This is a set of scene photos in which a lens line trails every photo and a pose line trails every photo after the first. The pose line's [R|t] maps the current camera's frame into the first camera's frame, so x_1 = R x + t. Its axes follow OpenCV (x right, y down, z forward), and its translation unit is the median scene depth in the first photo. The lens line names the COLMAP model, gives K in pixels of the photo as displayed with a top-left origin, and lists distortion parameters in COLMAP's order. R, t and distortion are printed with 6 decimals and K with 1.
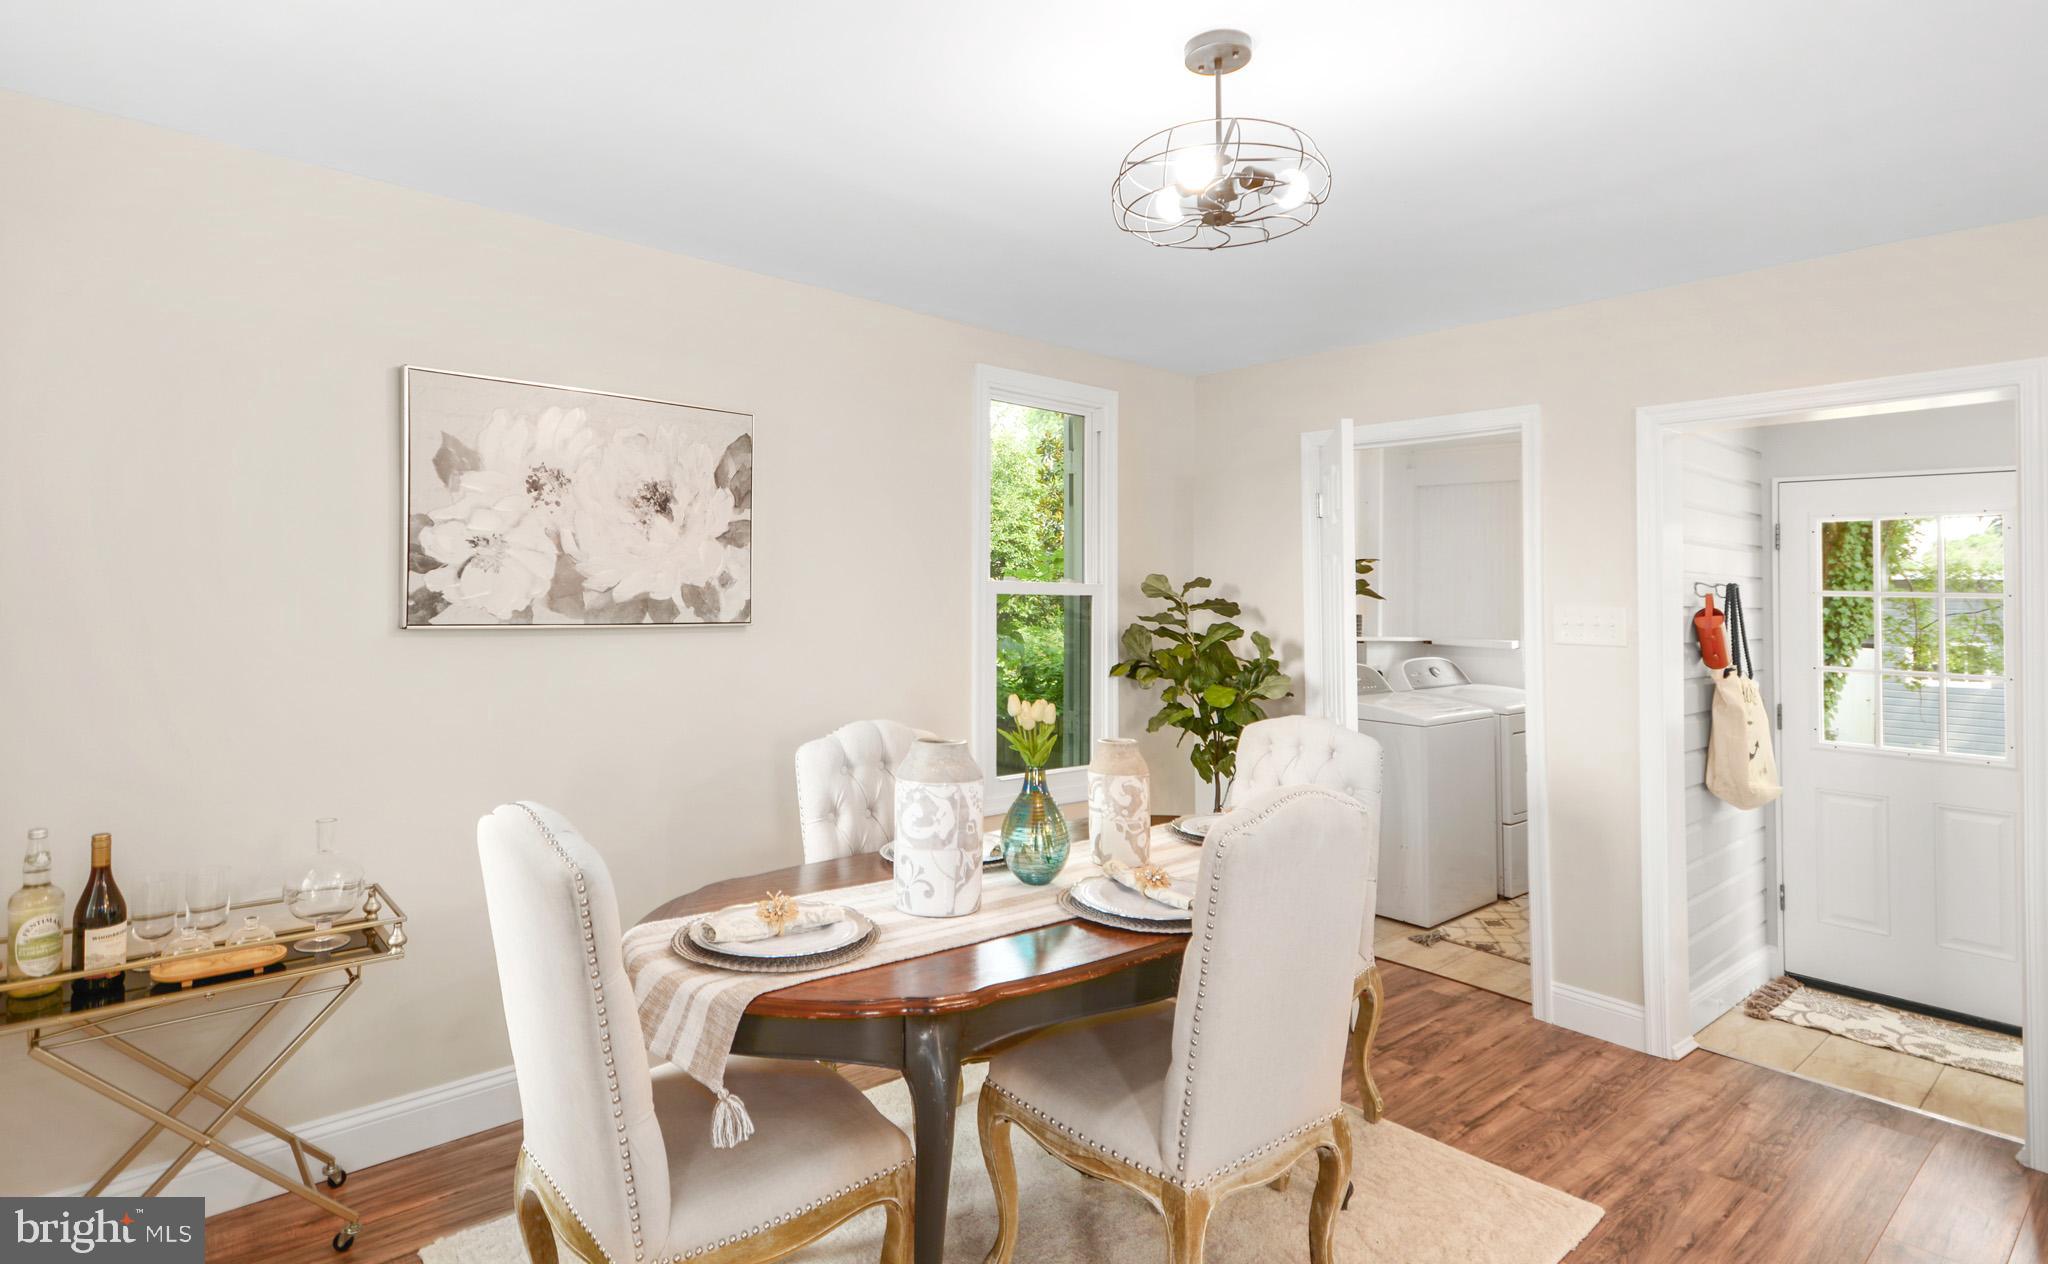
lens RADIAL K [[1068.3, 0, 998.2], [0, 1068.3, 522.1], [0, 0, 1]] dist [0.000803, 0.000264]
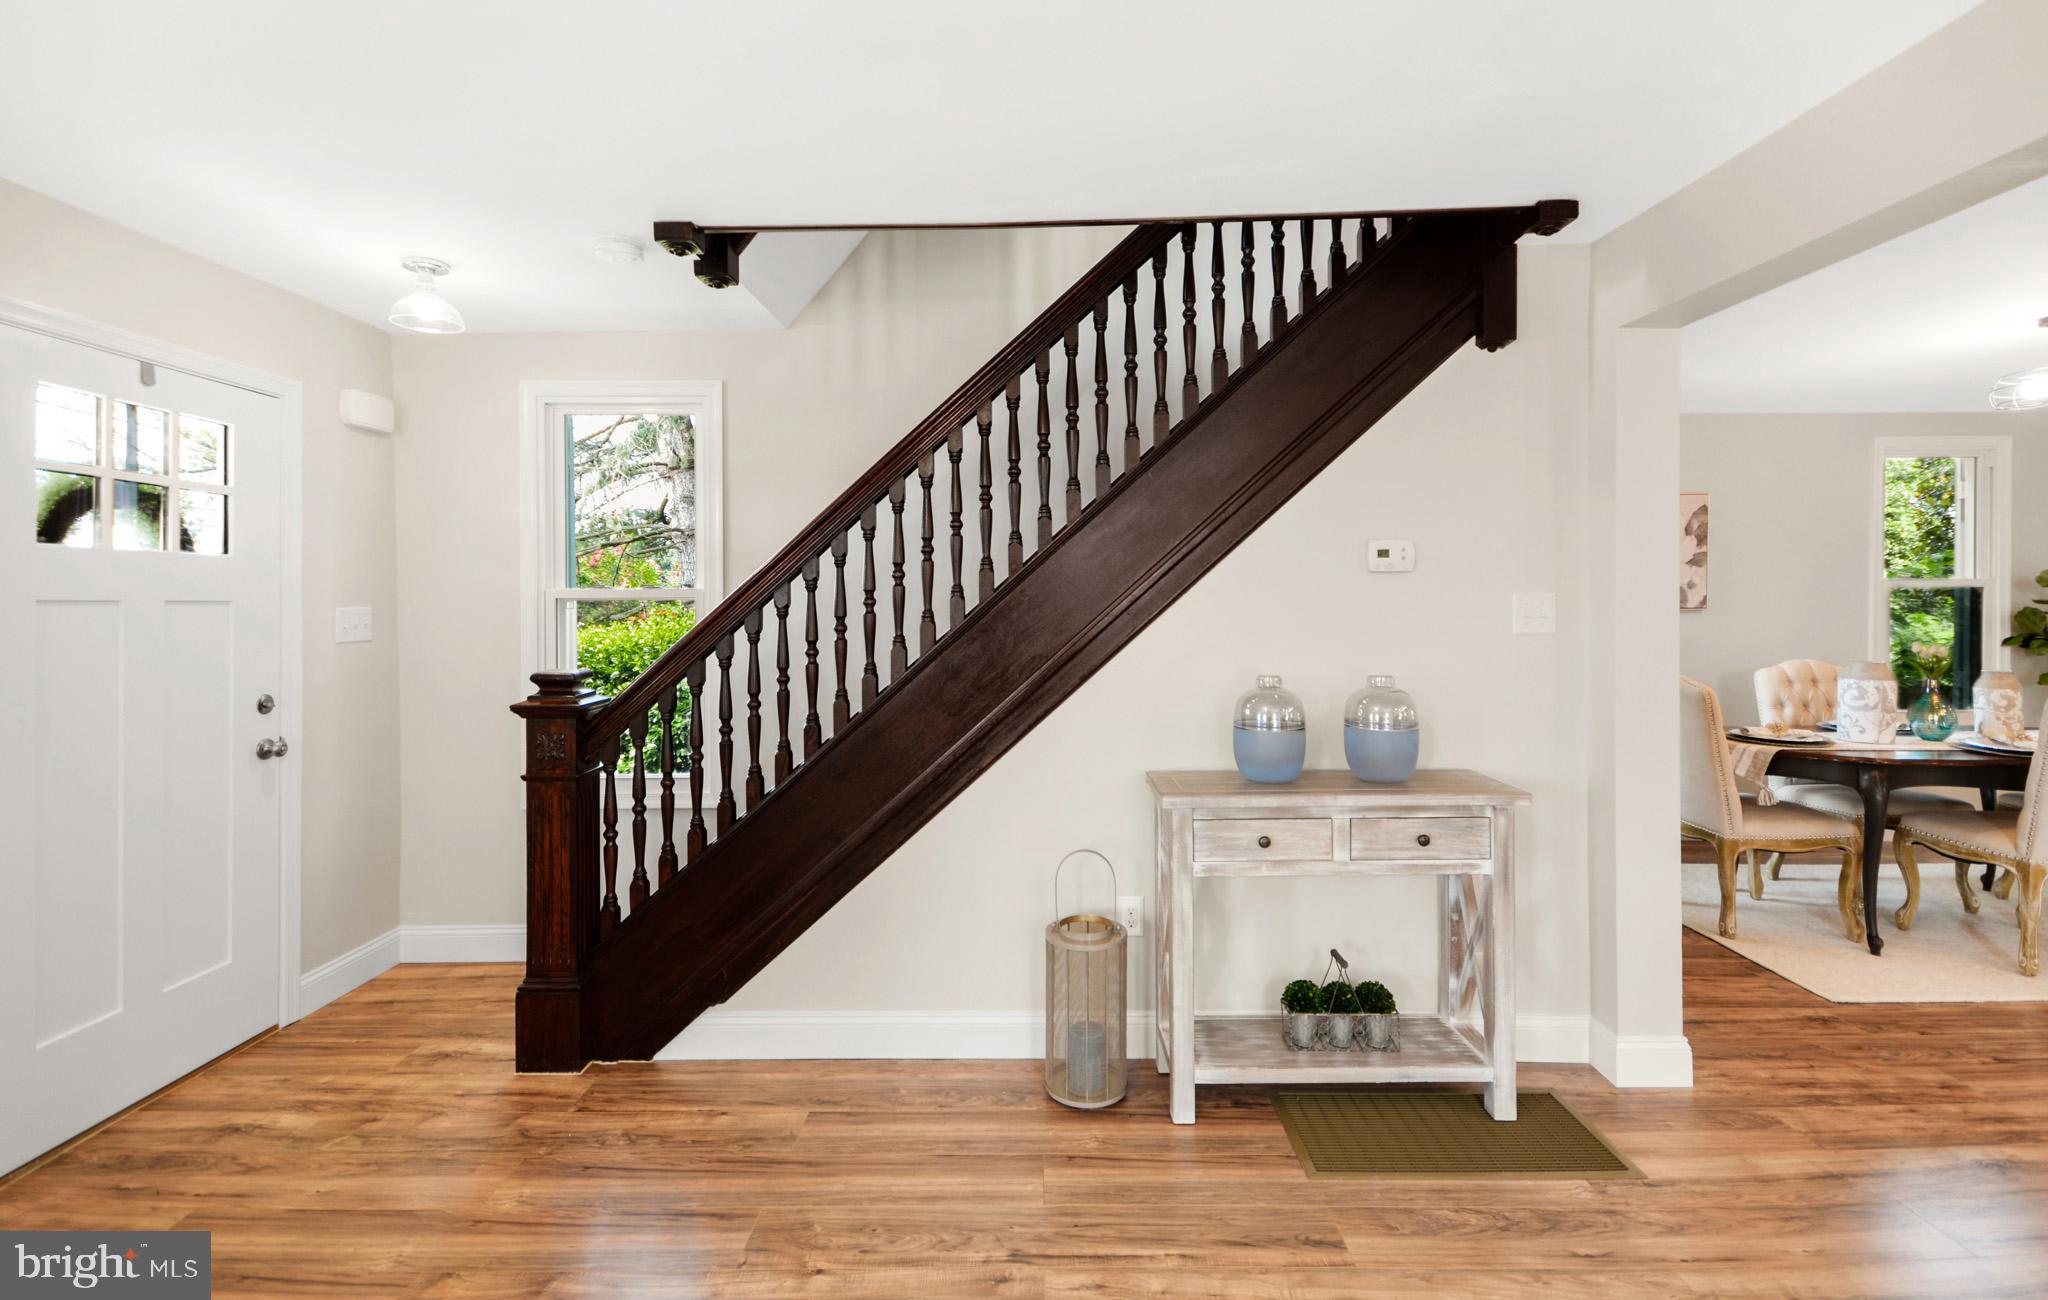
lens RADIAL K [[900.8, 0, 1035.0], [0, 900.8, 609.1], [0, 0, 1]] dist [0.020616, -0.008865]
pose [[0.745307, -0.010159, -0.666644, -0.056525], [0.066158, 0.996076, 0.058786, -0.075698], [0.663431, -0.087917, 0.743054, -0.977793]]
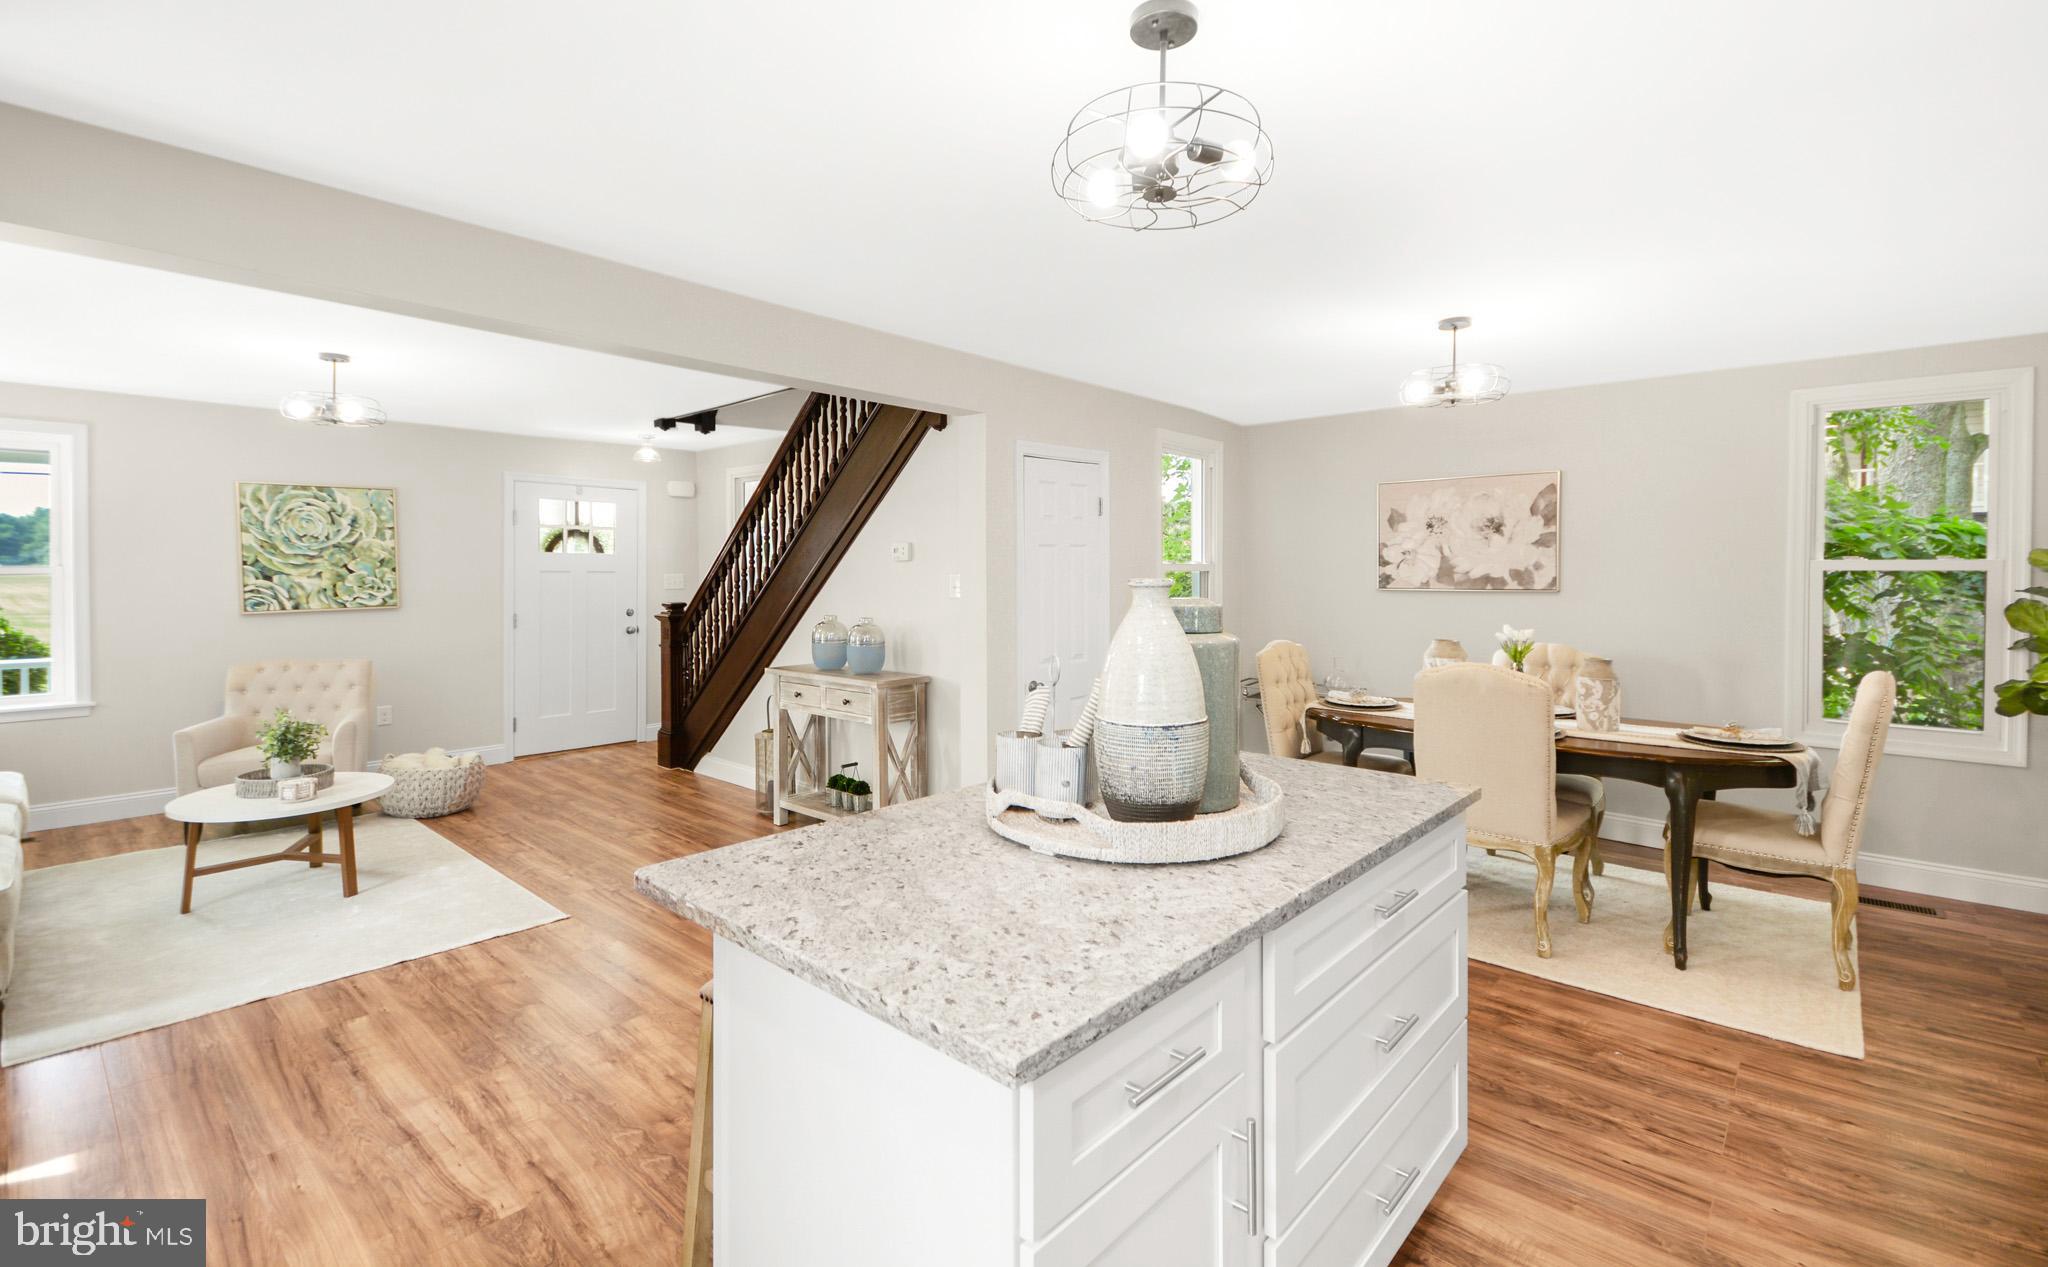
lens RADIAL K [[893.8, 0, 1042.6], [0, 893.8, 586.1], [0, 0, 1]] dist [0.010129, -0.003968]
pose [[0.128450, 0.005582, -0.991700, 1.196647], [0.074620, 0.997095, 0.015278, 0.001685], [0.988905, -0.075963, 0.127660, -0.036989]]
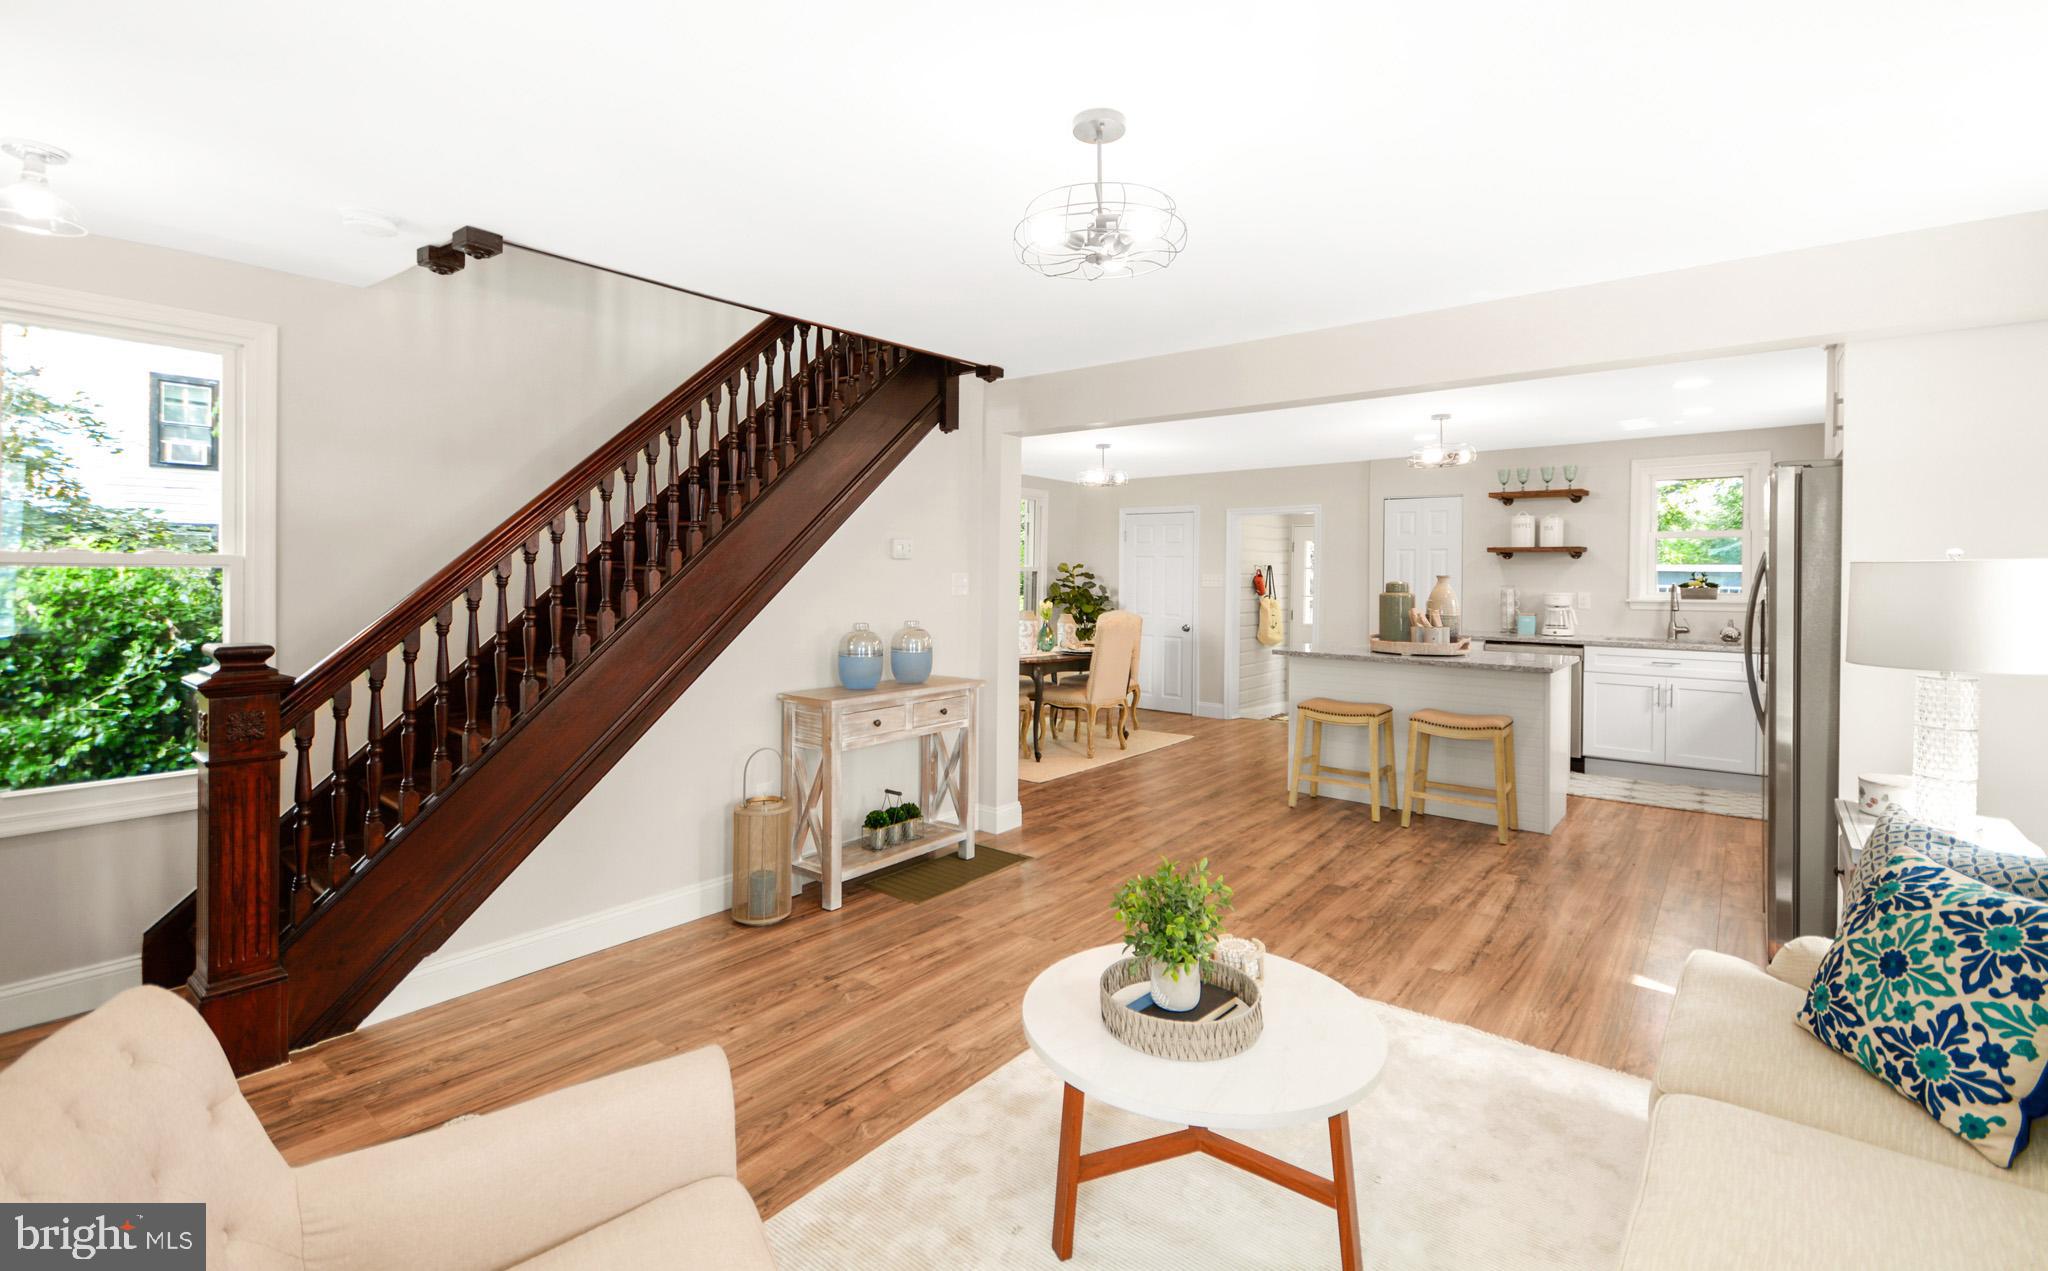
lens RADIAL K [[893.8, 0, 1001.7], [0, 893.8, 585.9], [0, 0, 1]] dist [0.010129, -0.003968]
pose [[0.988902, -0.010660, 0.148188, -0.444946], [-0.002628, 0.996011, 0.089188, -0.123094], [-0.148548, -0.088588, 0.984929, -1.544230]]
